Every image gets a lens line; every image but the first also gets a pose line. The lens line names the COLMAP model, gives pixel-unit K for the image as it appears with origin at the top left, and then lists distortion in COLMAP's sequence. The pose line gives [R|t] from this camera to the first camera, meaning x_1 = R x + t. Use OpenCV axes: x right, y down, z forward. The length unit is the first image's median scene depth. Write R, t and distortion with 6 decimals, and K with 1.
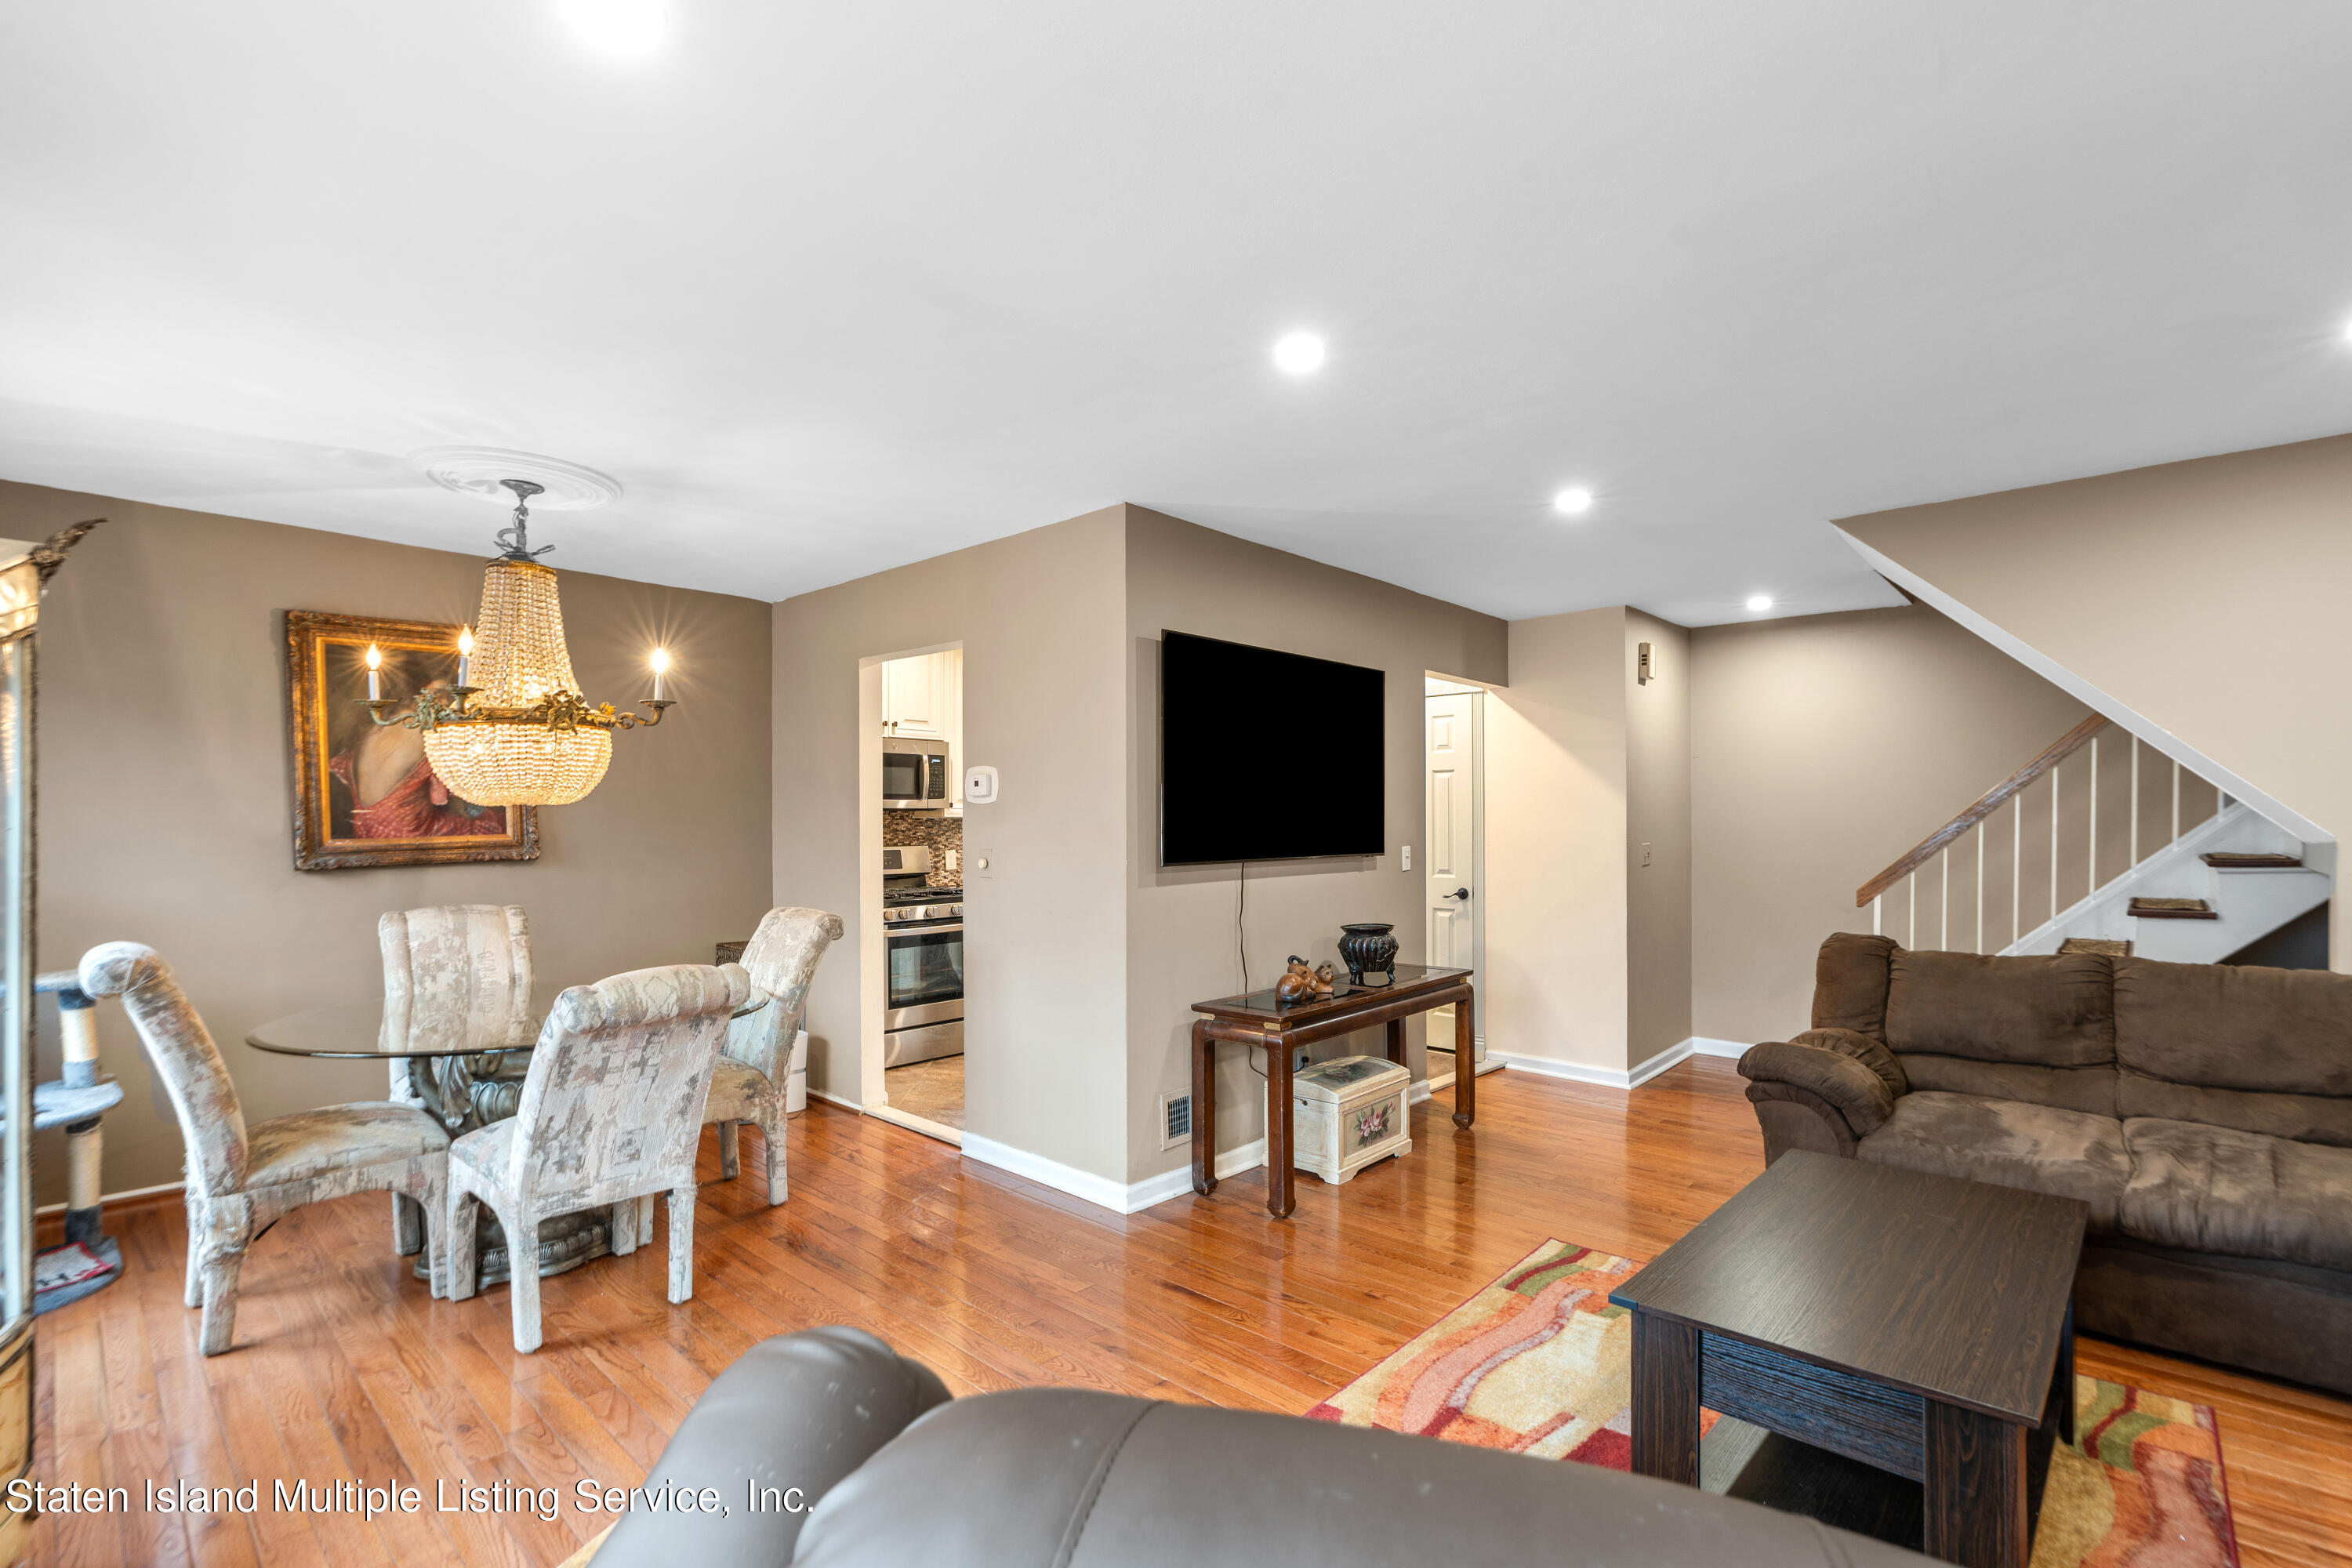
lens RADIAL K [[1056.6, 0, 1178.3], [0, 1056.6, 840.0], [0, 0, 1]] dist [-0.010744, 0.003428]
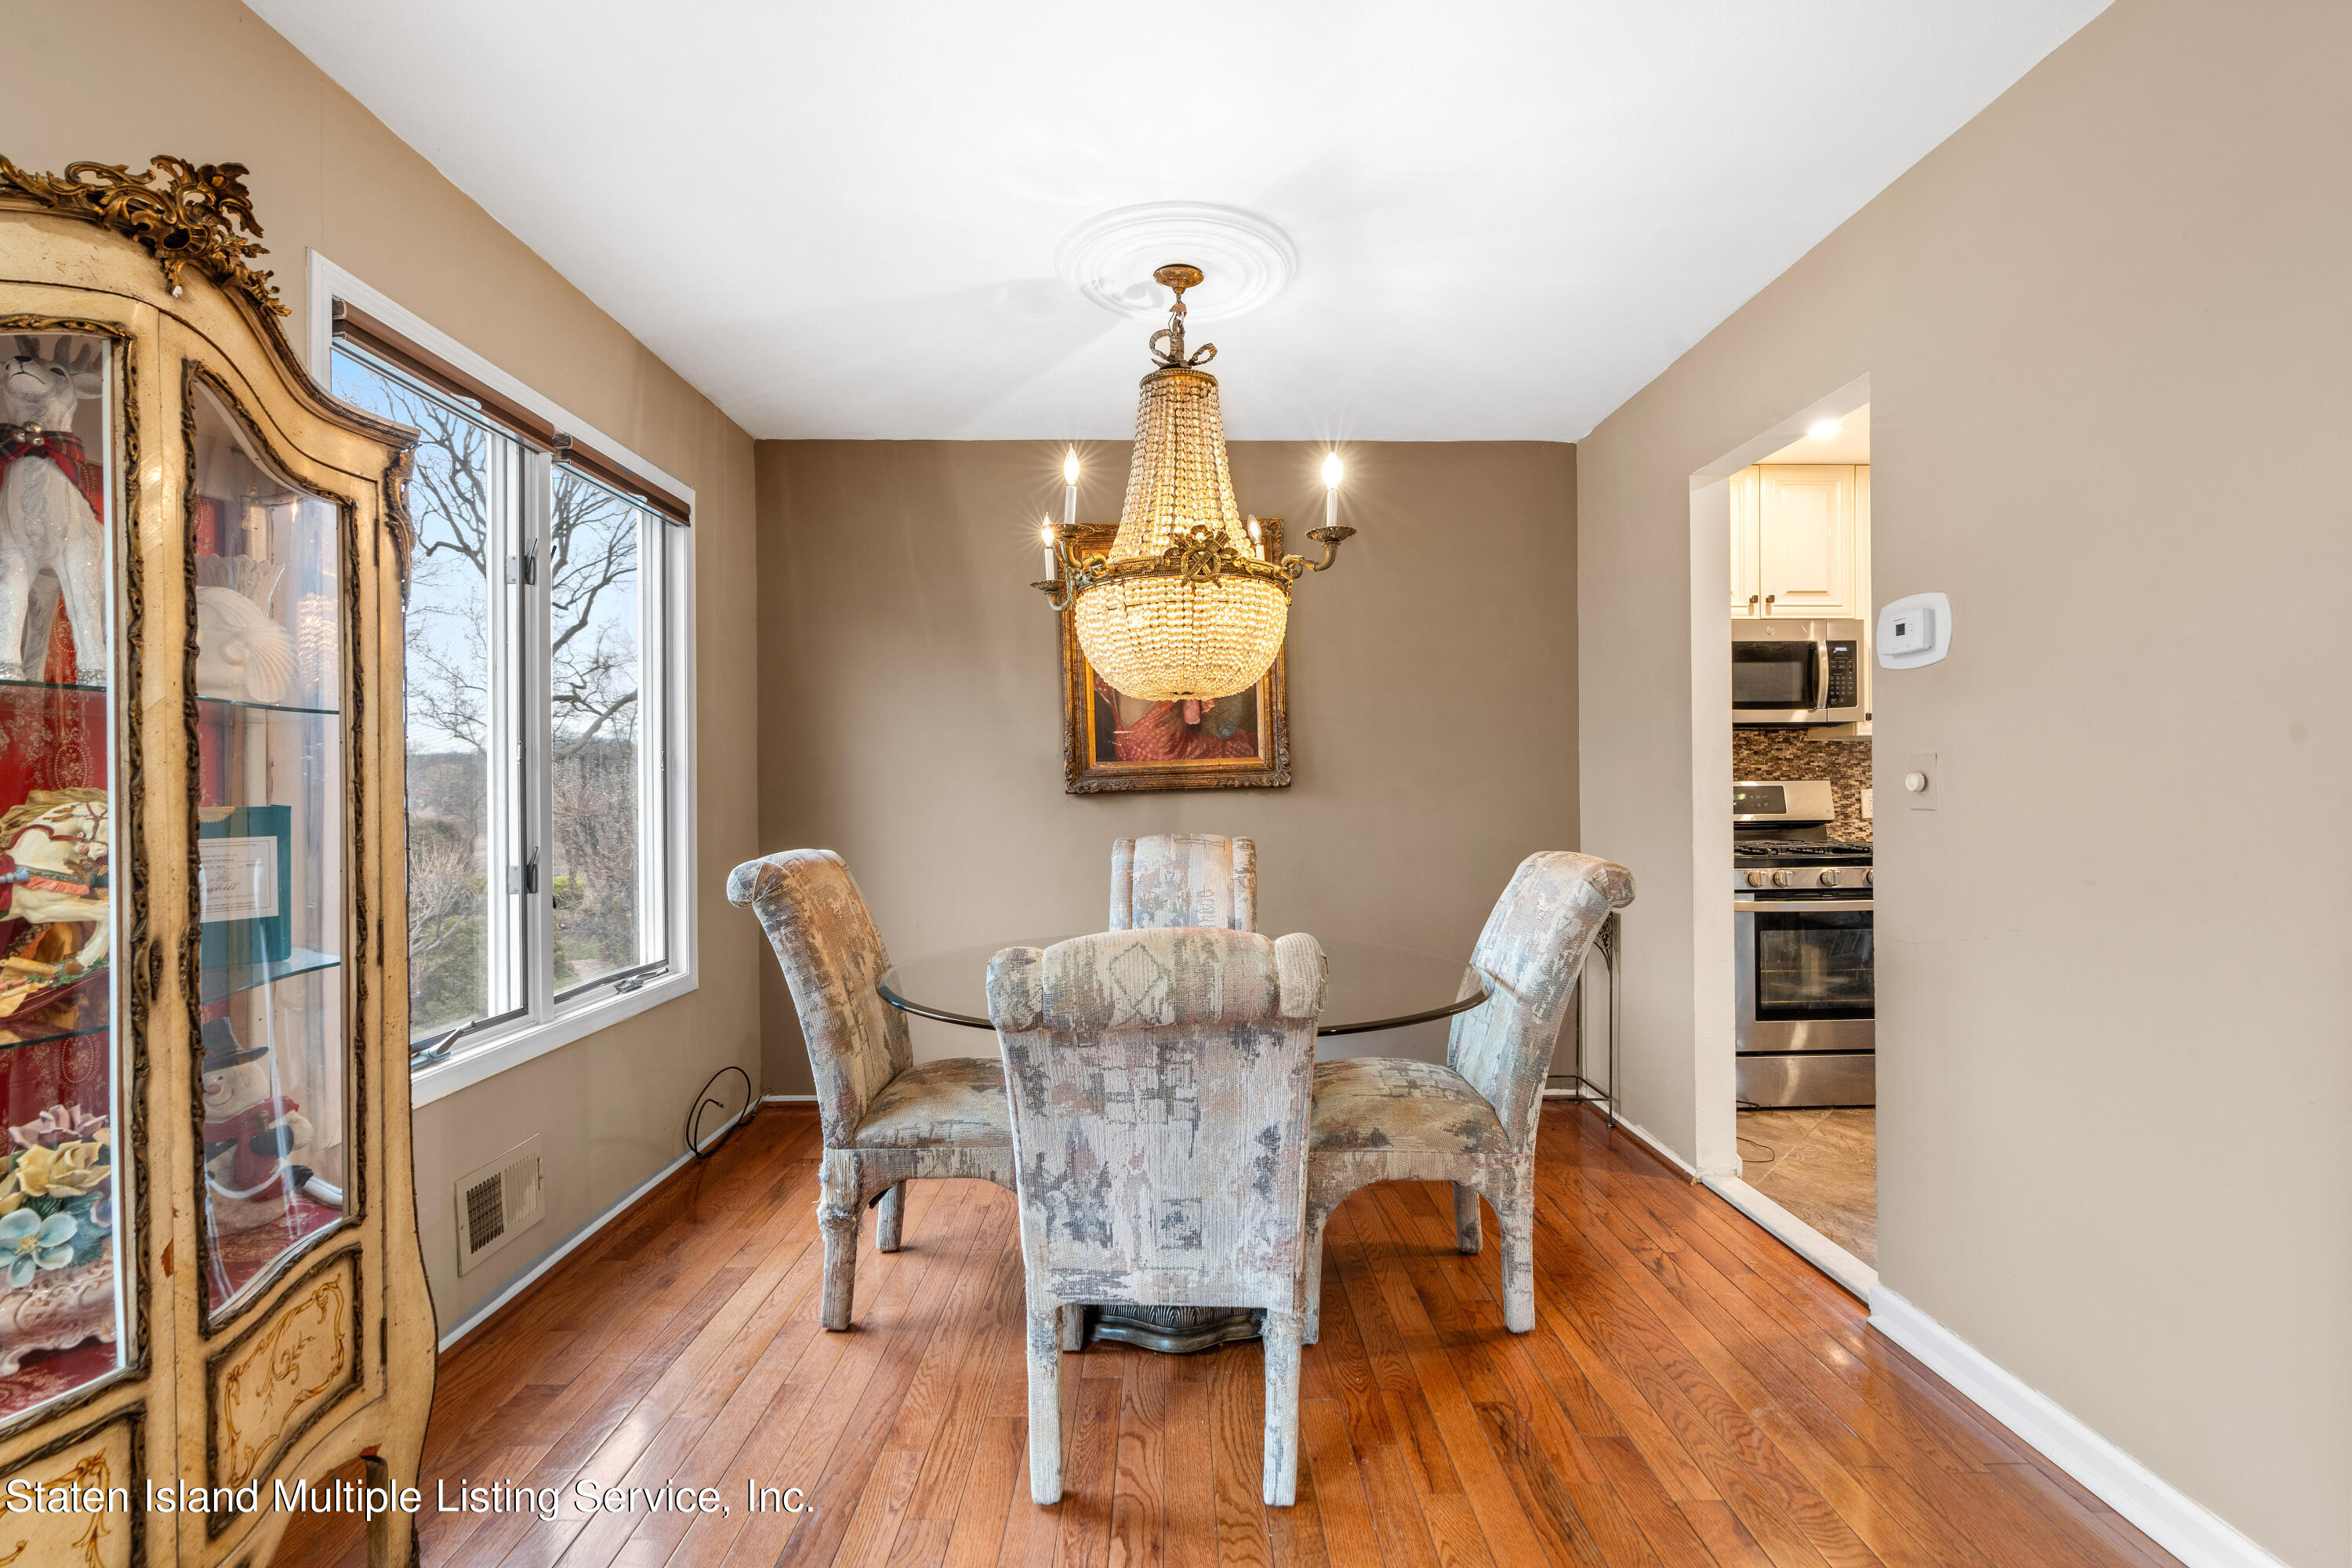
lens RADIAL K [[1056.6, 0, 1174.2], [0, 1056.6, 789.0], [0, 0, 1]] dist [-0.010744, 0.003428]
pose [[0.686183, -0.005138, -0.727411, -0.062566], [-0.007071, 0.999881, -0.013733, 0.037436], [0.727395, 0.014567, 0.686065, 0.405331]]
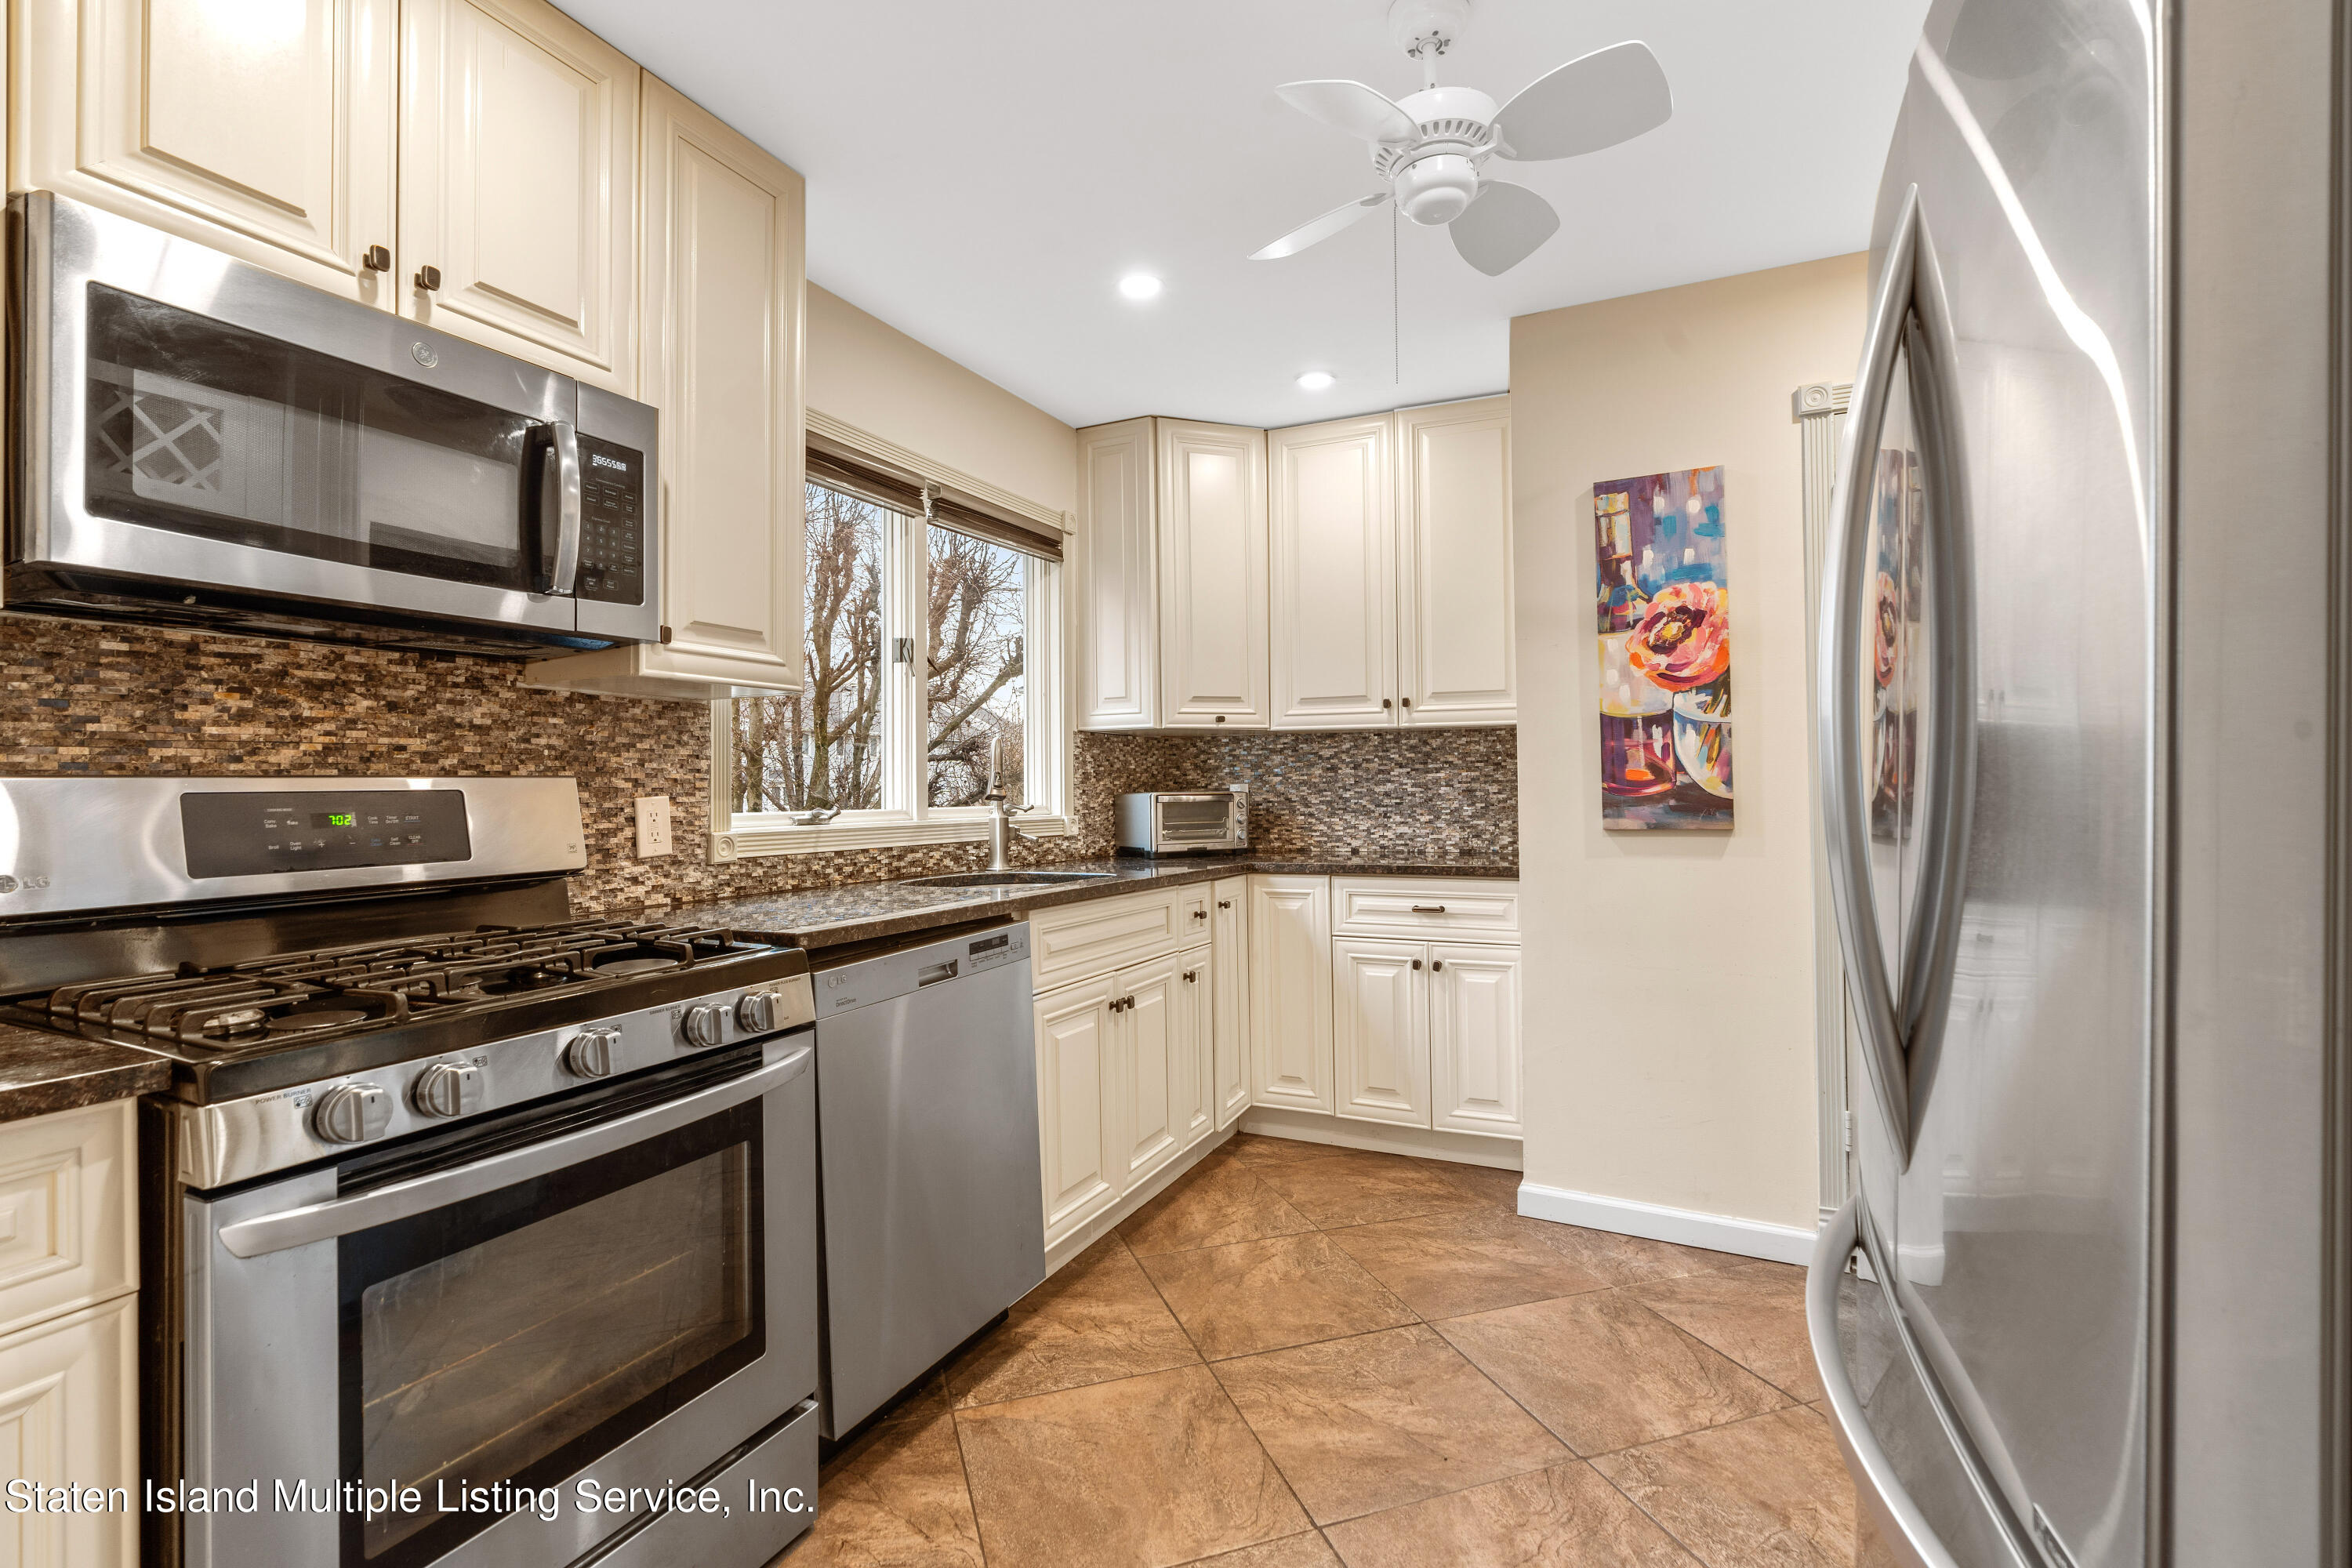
lens RADIAL K [[1056.6, 0, 1192.3], [0, 1056.6, 769.1], [0, 0, 1]] dist [-0.010744, 0.003428]
pose [[0.955578, -0.002423, 0.294727, -0.264757], [0.012252, 0.999428, -0.031509, 0.023130], [-0.294482, 0.033720, 0.955062, 1.112987]]
